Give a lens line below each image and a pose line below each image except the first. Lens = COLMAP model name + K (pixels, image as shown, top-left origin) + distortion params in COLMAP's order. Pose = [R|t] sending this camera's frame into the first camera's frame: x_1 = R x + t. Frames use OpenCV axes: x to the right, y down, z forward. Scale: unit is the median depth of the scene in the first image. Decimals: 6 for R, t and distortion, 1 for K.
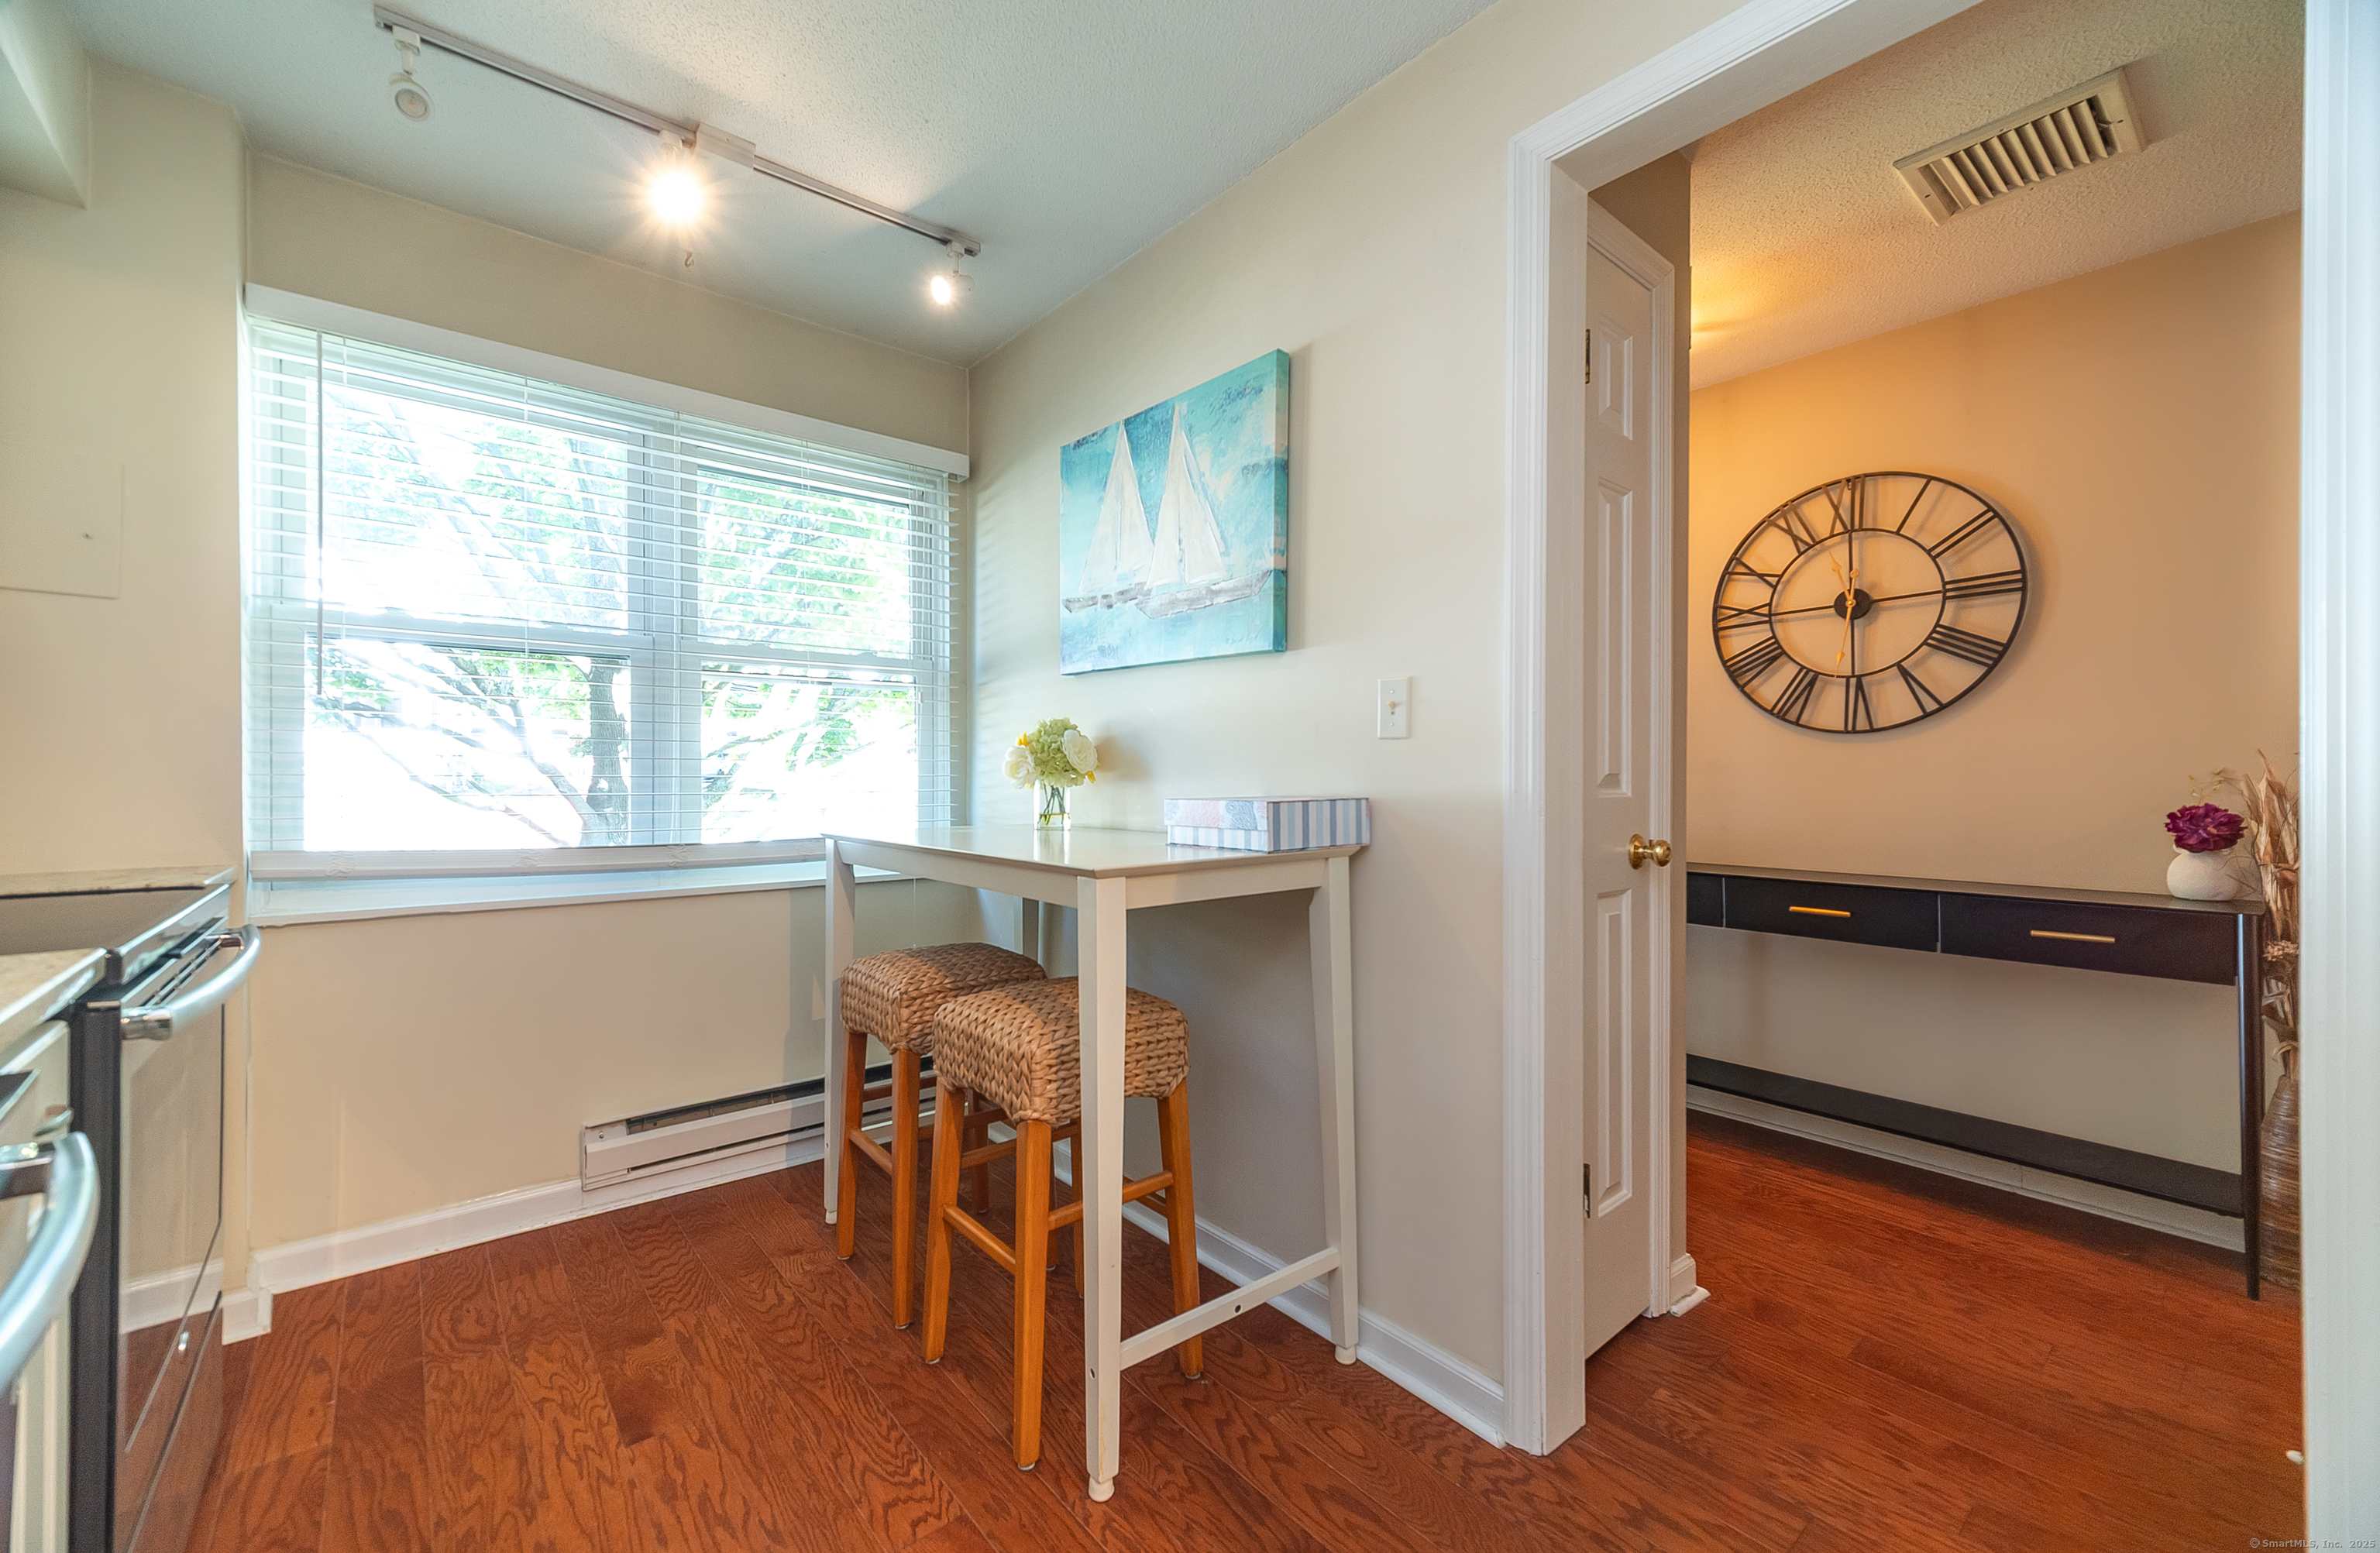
lens RADIAL K [[940.0, 0, 1183.9], [0, 940.0, 772.4], [0, 0, 1]] dist [0.009772, -0.000559]
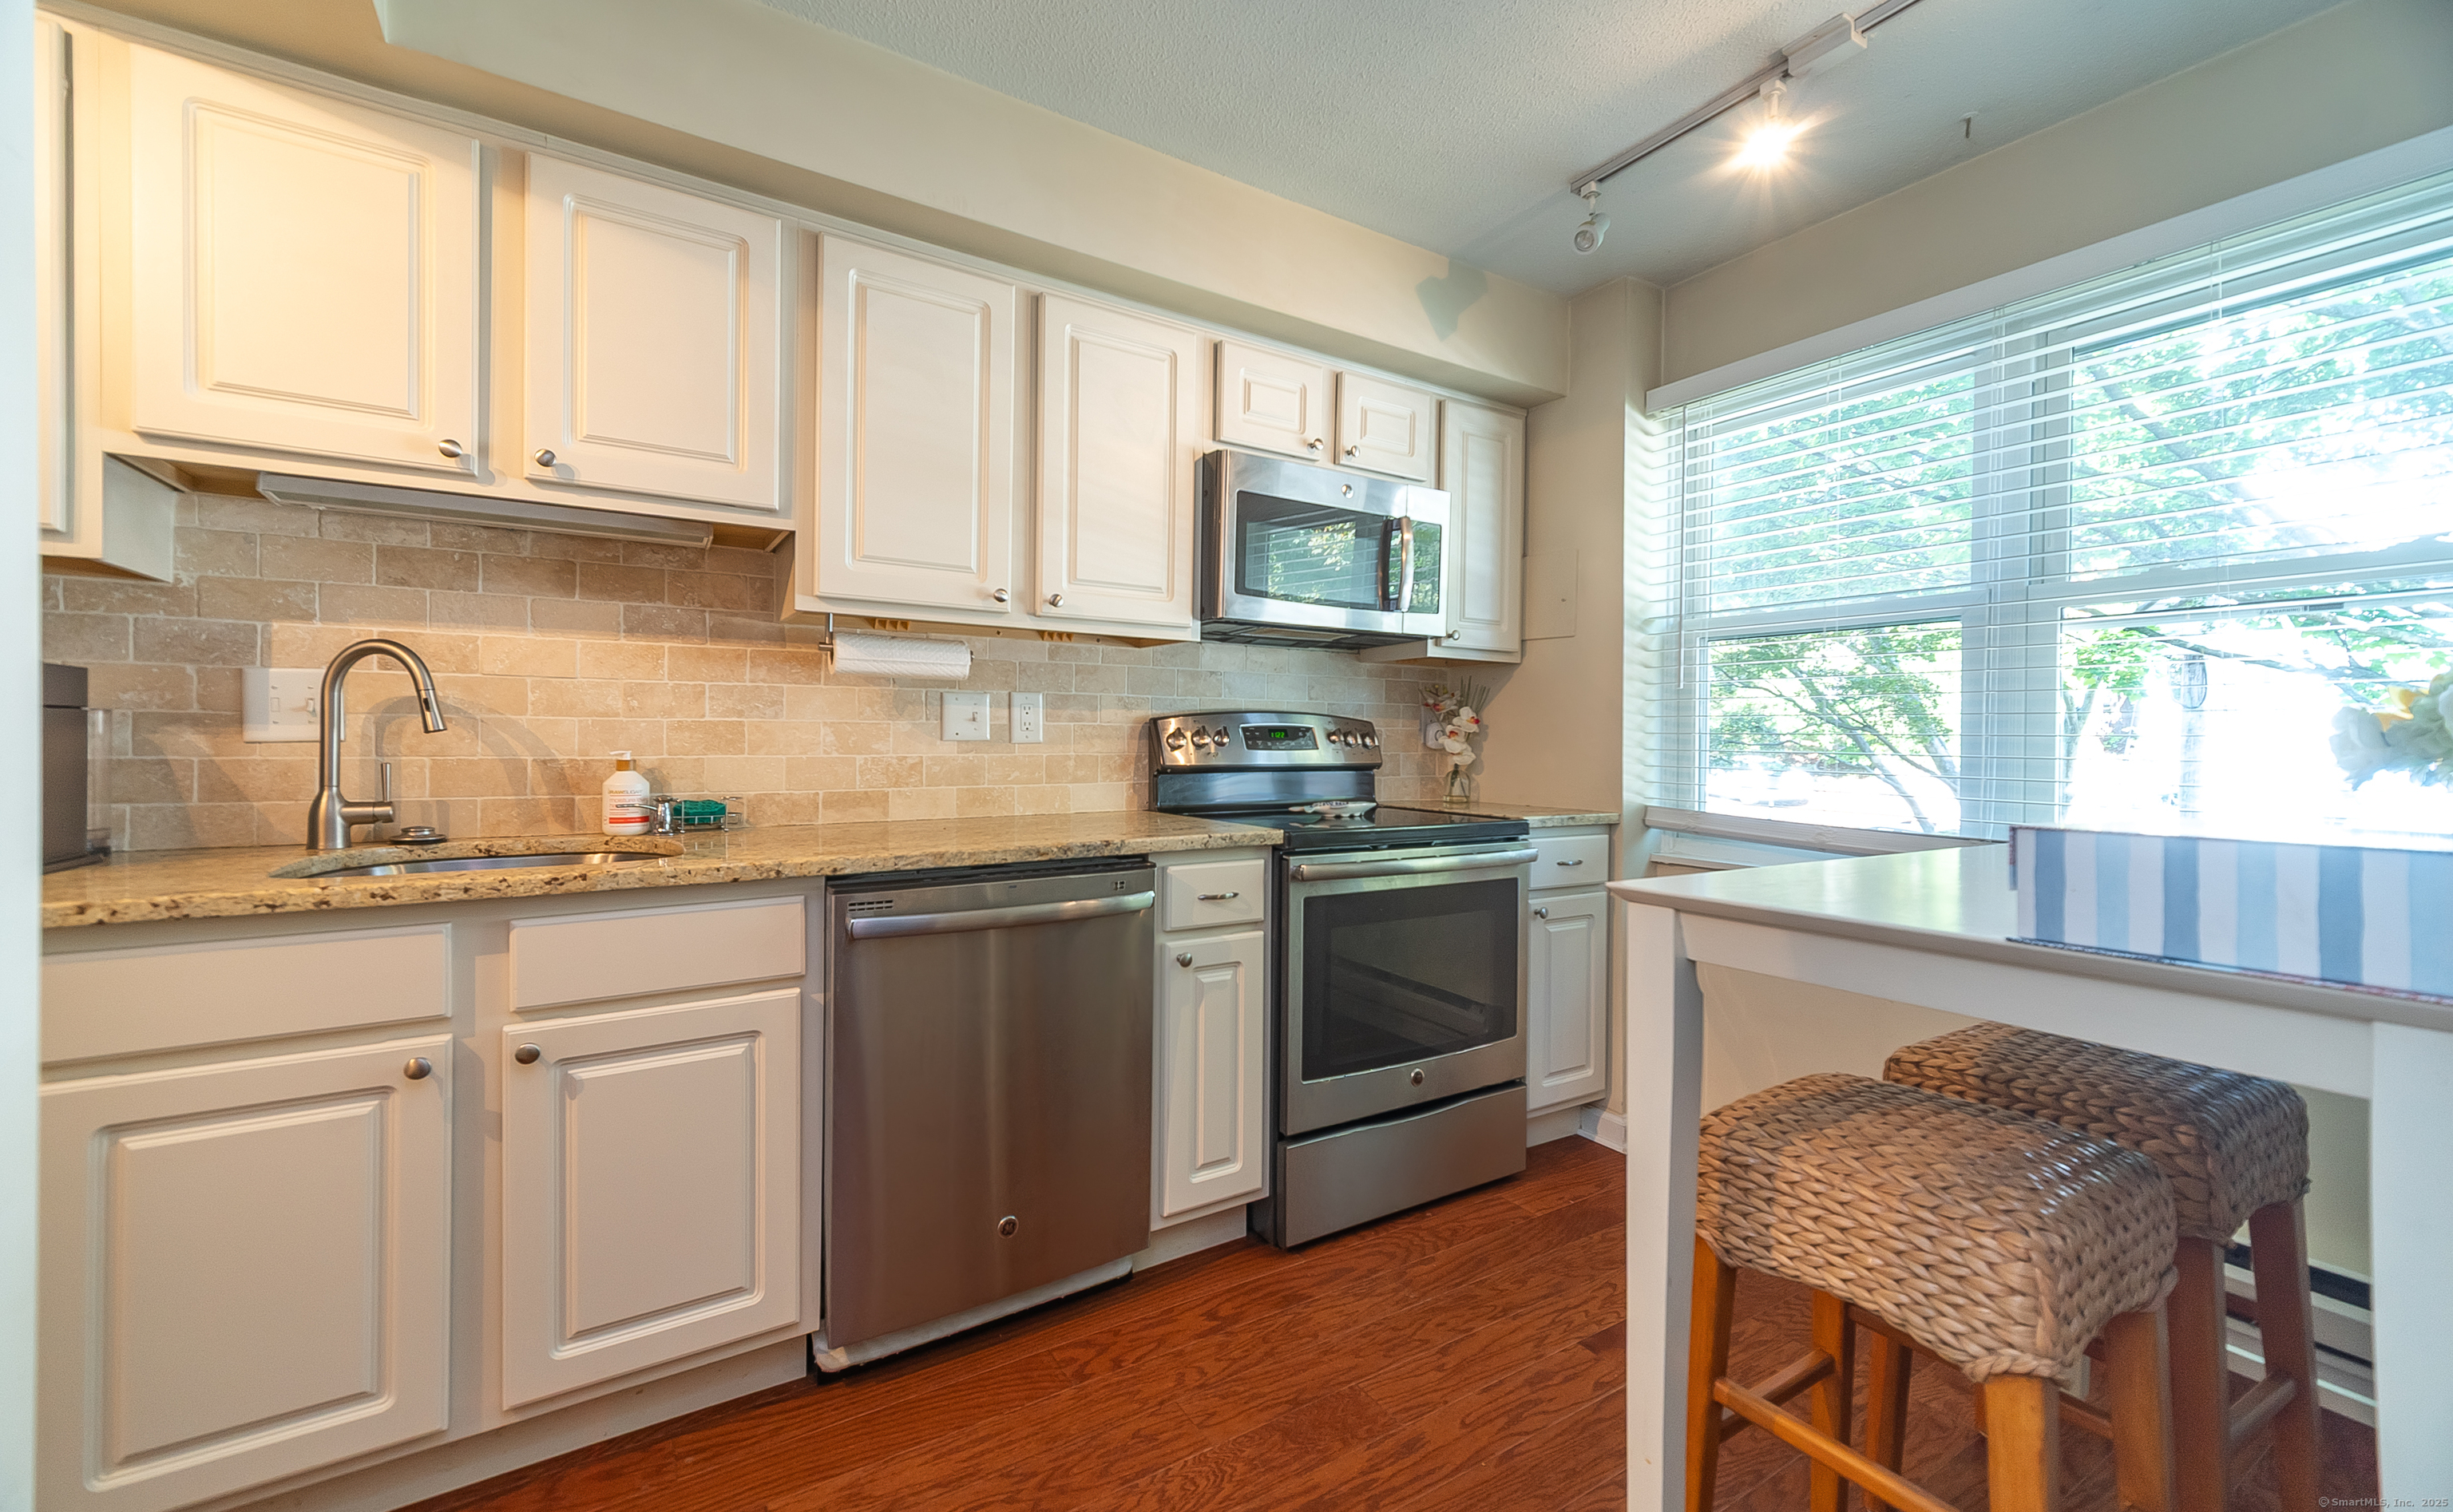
lens RADIAL K [[987.7, 0, 1228.9], [0, 987.7, 738.2], [0, 0, 1]] dist [0.000090, -0.000092]
pose [[-0.135562, -0.003291, -0.990763, 0.484861], [-0.004152, 0.999988, -0.002754, -0.006179], [0.990760, 0.003741, -0.135573, 0.557994]]
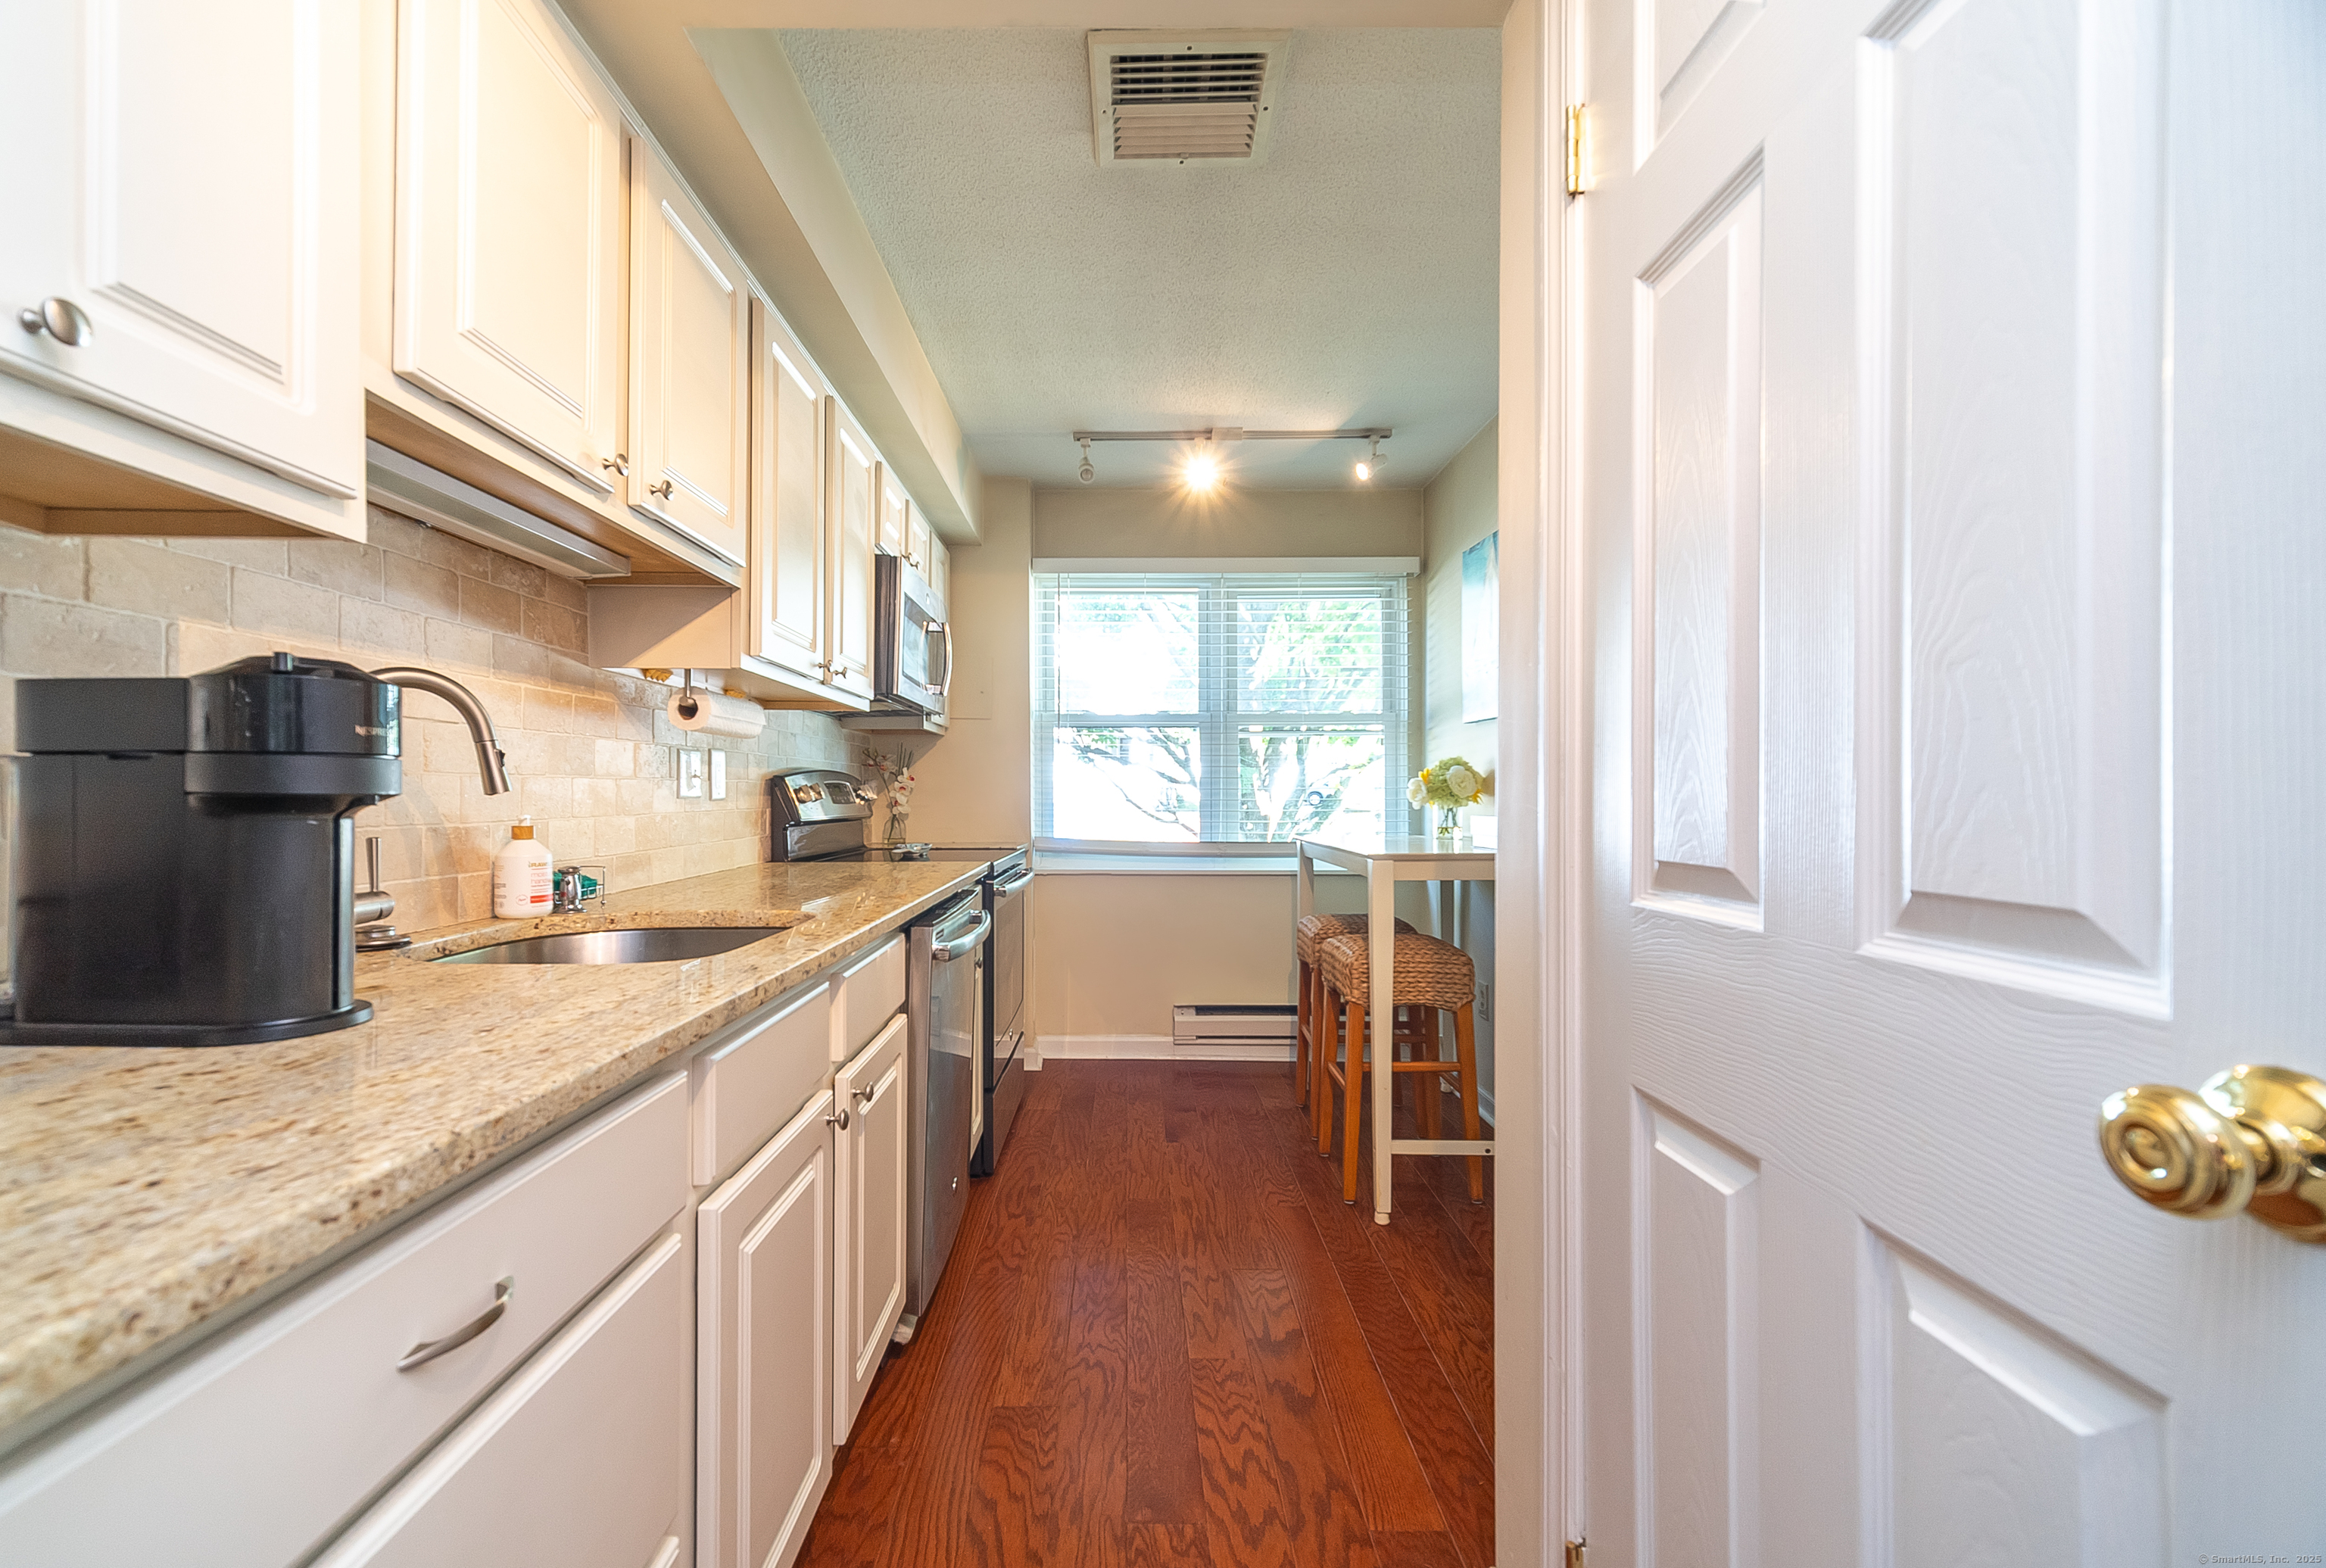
lens RADIAL K [[974.8, 0, 1155.9], [0, 974.8, 787.2], [0, 0, 1]] dist [-0.001028, -0.000050]
pose [[0.781940, -0.007611, -0.623308, 0.492748], [0.004667, 0.999969, -0.006356, -0.008762], [0.623337, 0.002061, 0.781951, -0.445194]]
